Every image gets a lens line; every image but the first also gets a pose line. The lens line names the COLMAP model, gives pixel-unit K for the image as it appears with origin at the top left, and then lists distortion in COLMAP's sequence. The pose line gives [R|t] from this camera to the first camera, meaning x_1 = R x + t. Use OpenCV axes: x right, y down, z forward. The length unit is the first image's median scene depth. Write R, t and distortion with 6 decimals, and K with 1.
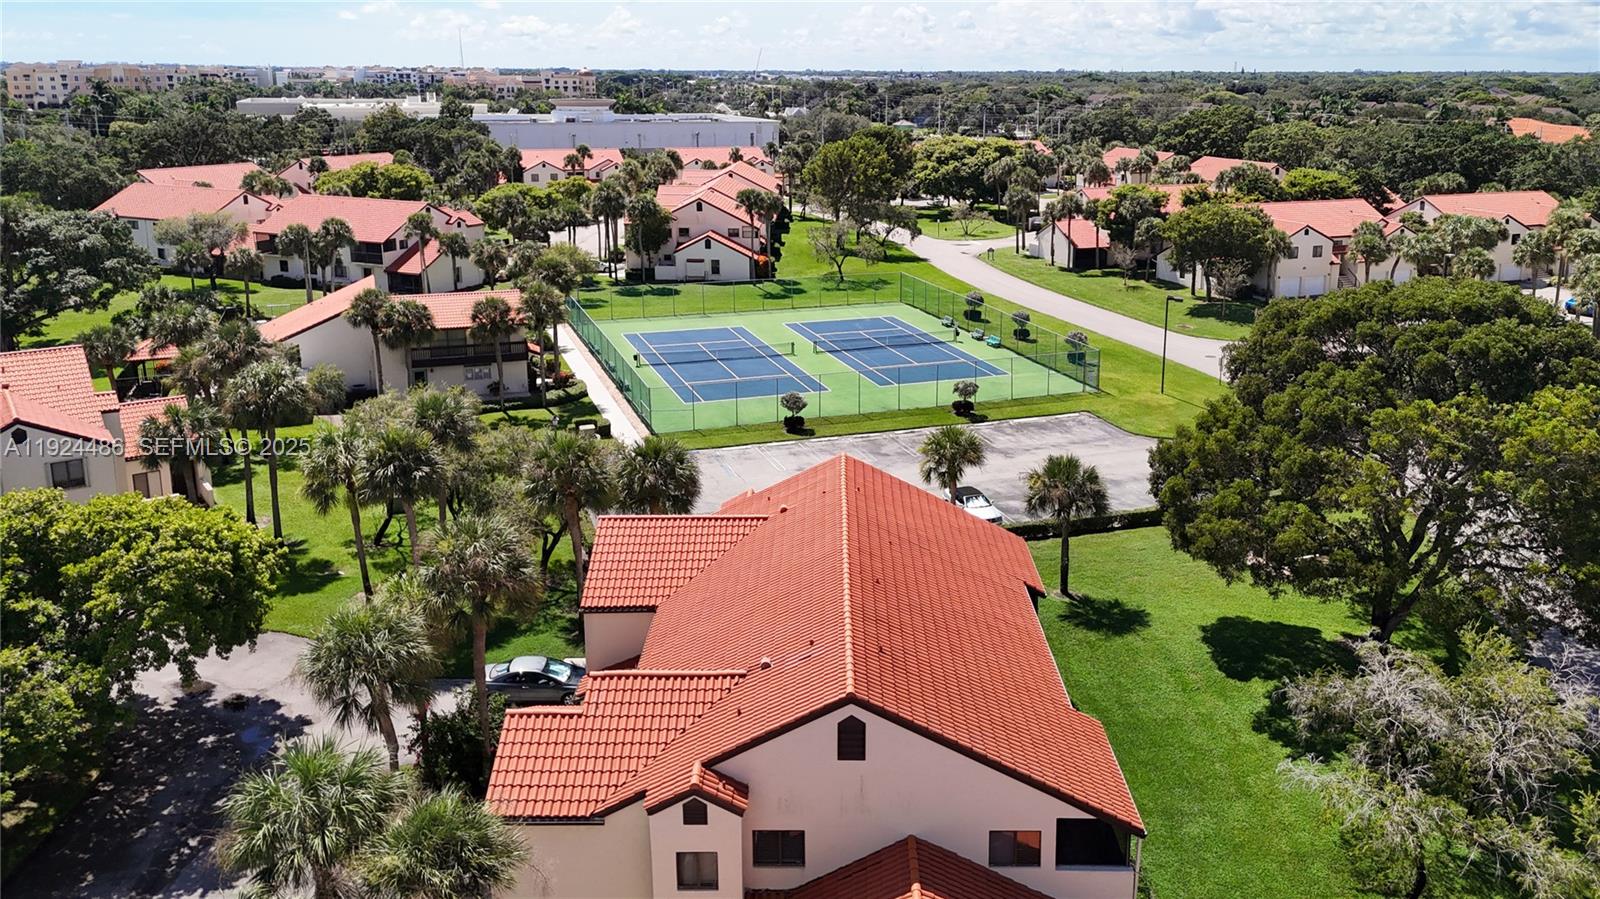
lens RADIAL K [[1198.4, 0, 816.9], [0, 1198.4, 457.5], [0, 0, 1]] dist [0.038125, -0.012242]
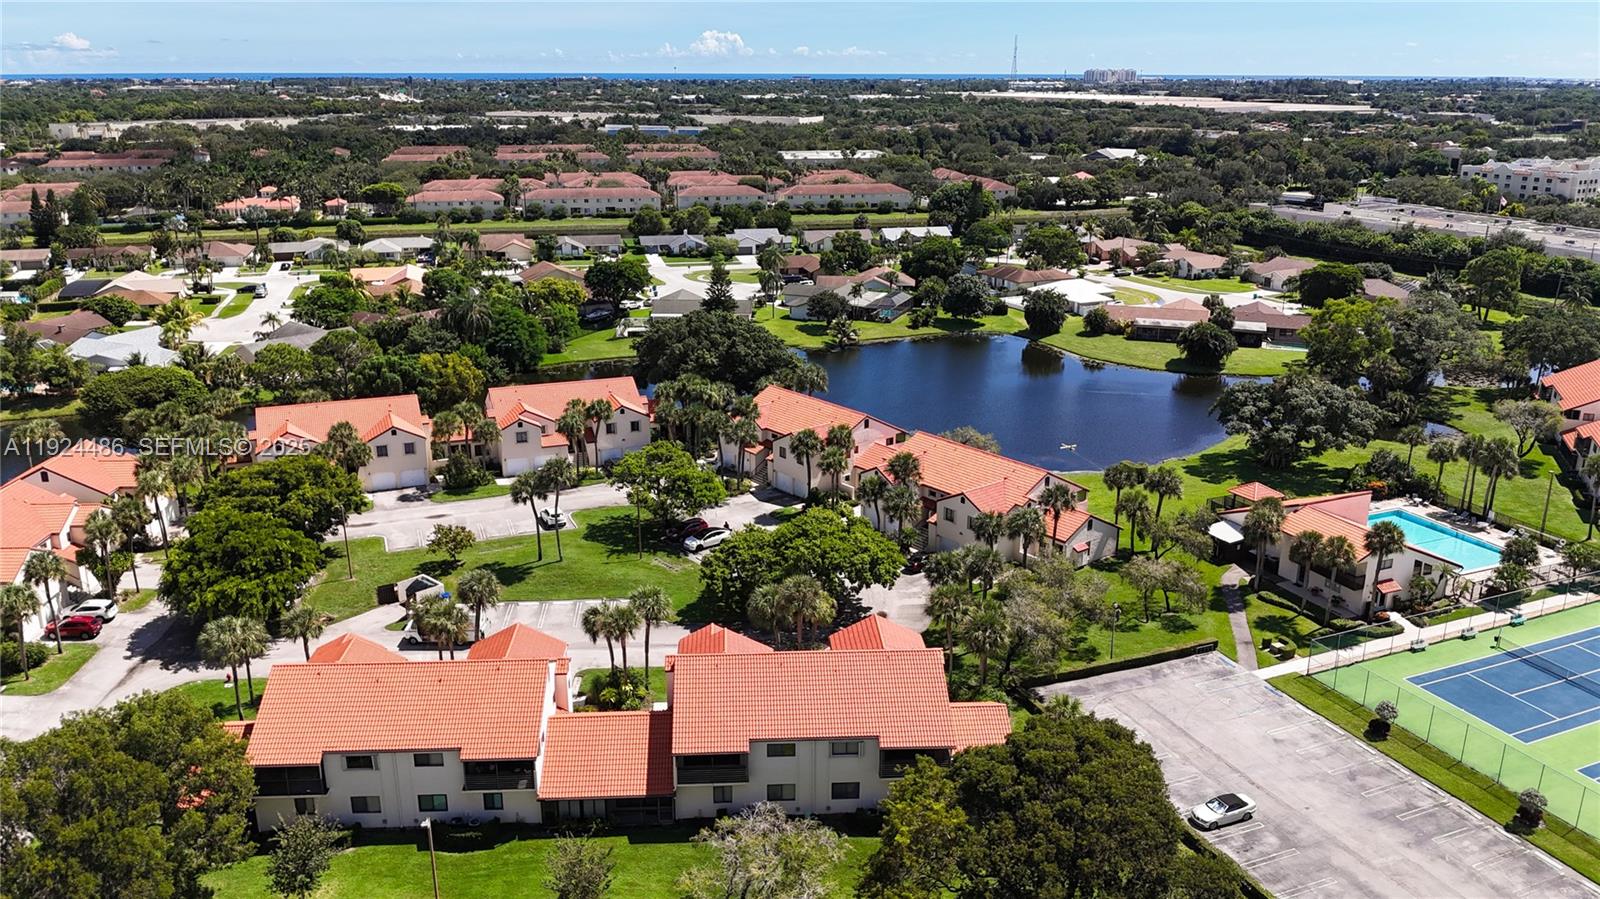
lens RADIAL K [[1204.7, 0, 782.1], [0, 1204.7, 449.4], [0, 0, 1]] dist [0.038055, -0.079948]
pose [[0.047640, 0.290488, -0.955692, 0.577073], [-0.301605, 0.916304, 0.263481, -0.237845], [0.952242, 0.275689, 0.131265, 0.145870]]
